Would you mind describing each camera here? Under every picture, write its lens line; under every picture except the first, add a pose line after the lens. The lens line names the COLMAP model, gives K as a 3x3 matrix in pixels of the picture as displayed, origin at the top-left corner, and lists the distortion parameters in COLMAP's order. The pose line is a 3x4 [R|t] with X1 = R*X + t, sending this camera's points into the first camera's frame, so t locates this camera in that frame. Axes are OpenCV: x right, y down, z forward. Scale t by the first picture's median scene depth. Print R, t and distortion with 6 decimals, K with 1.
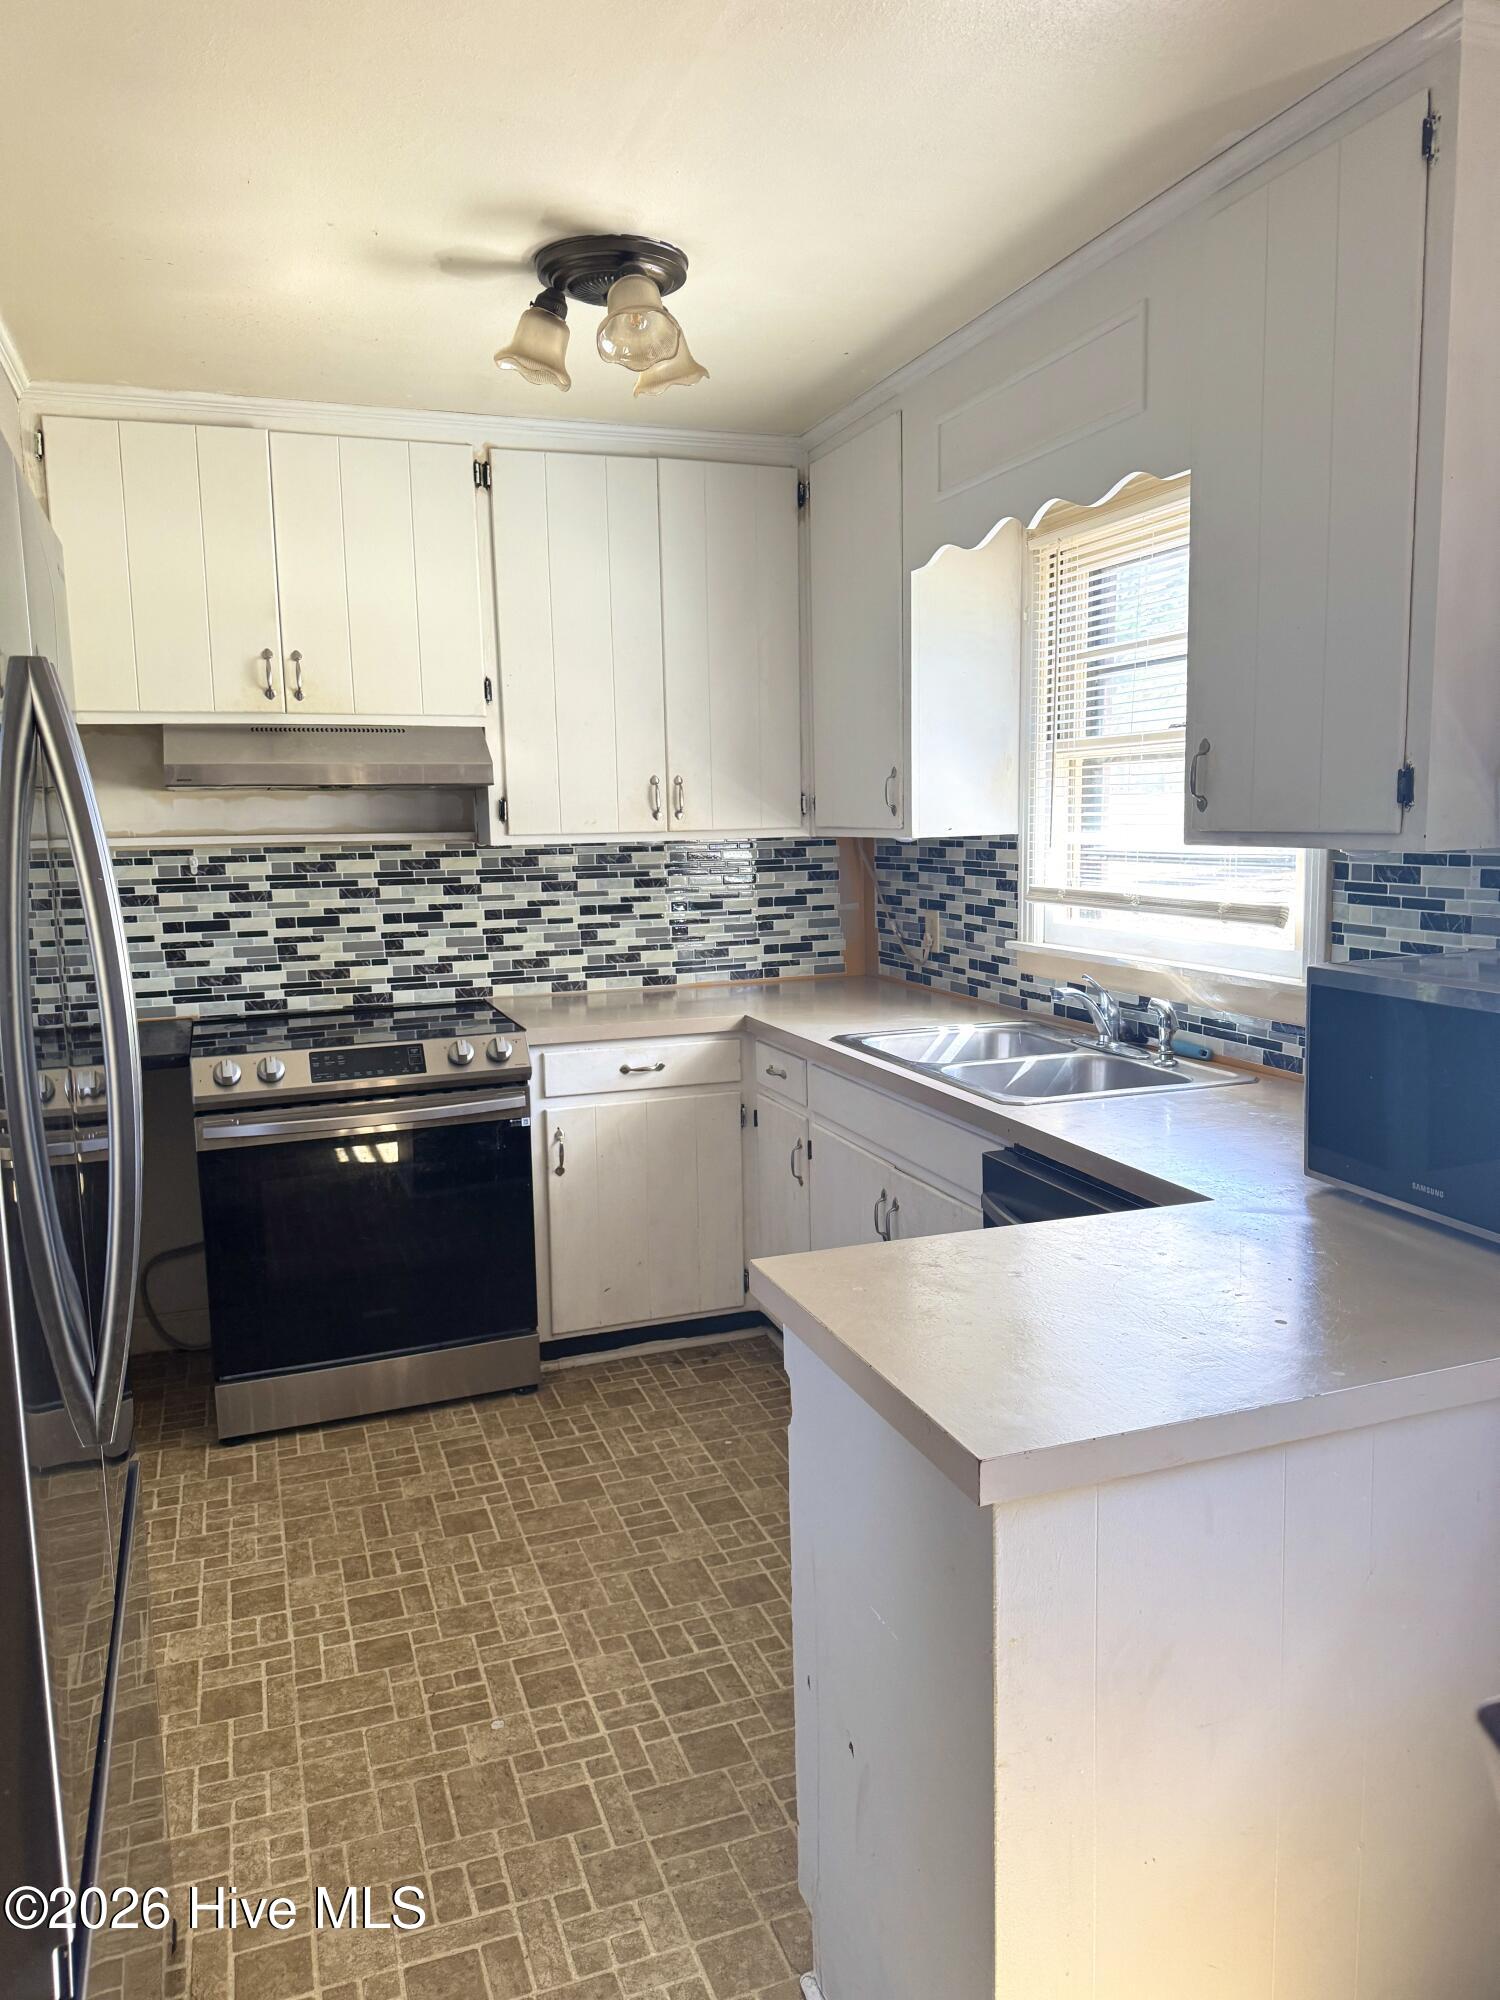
lens RADIAL K [[1412.5, 0, 744.1], [0, 1412.5, 999.2], [0, 0, 1]] dist [0.144423, -0.203515]
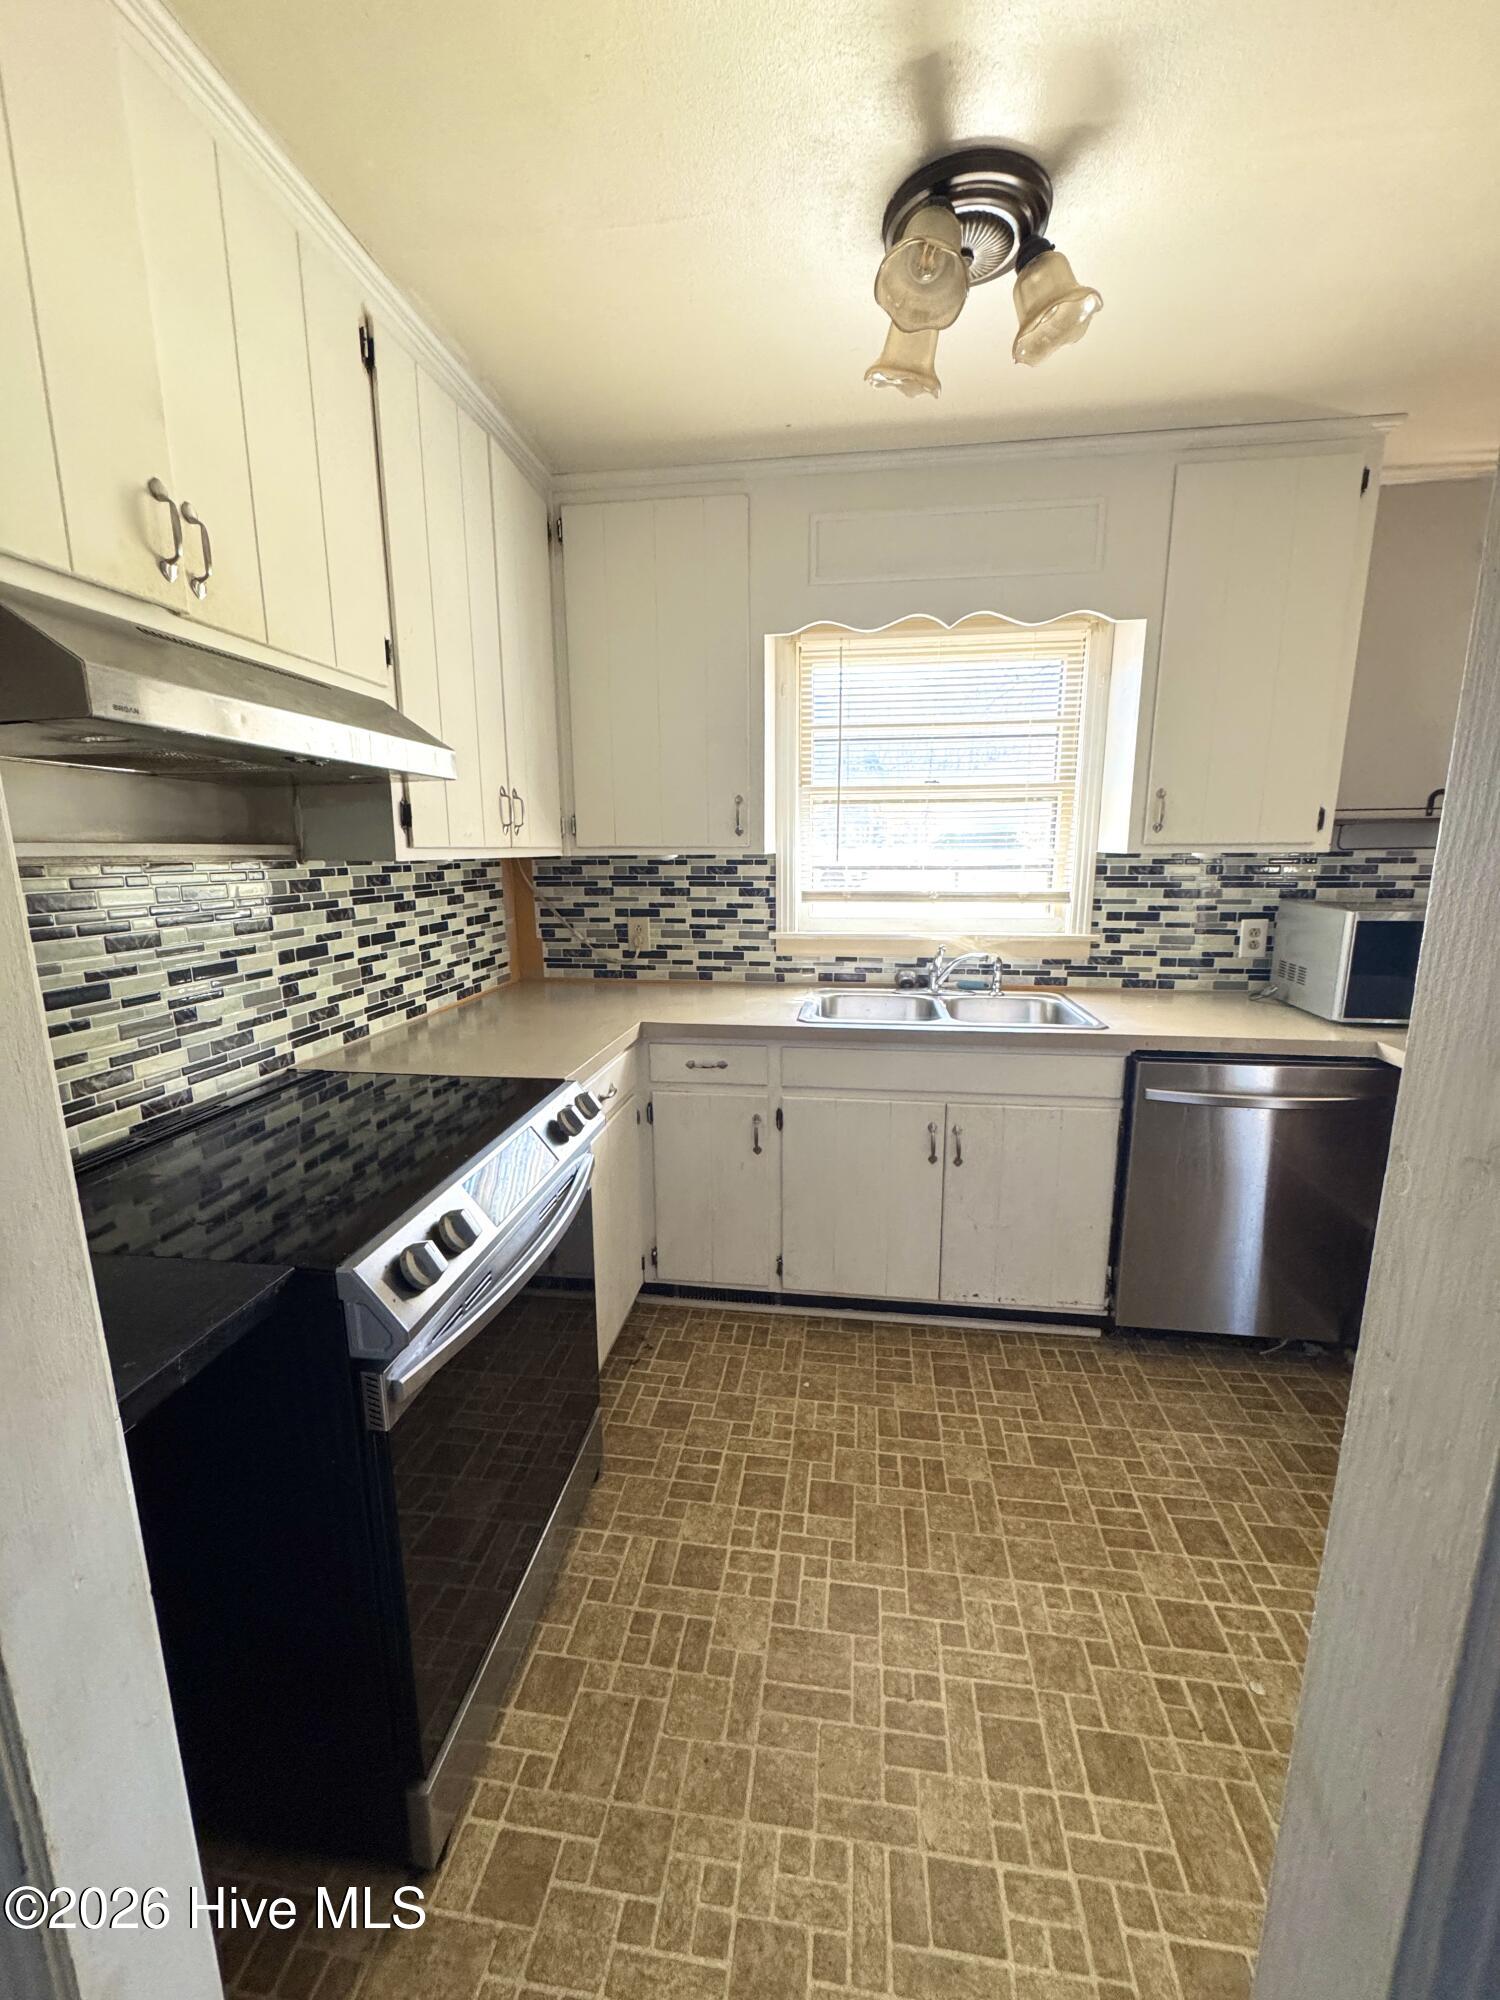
lens RADIAL K [[802.8, 0, 750.0], [0, 802.8, 1000.0], [0, 0, 1]] dist [0.000932, 0.003437]
pose [[0.457847, -0.146758, 0.876834, -0.532131], [0.115006, 0.987771, 0.105274, -0.064312], [-0.881561, 0.052642, 0.469126, 0.701615]]
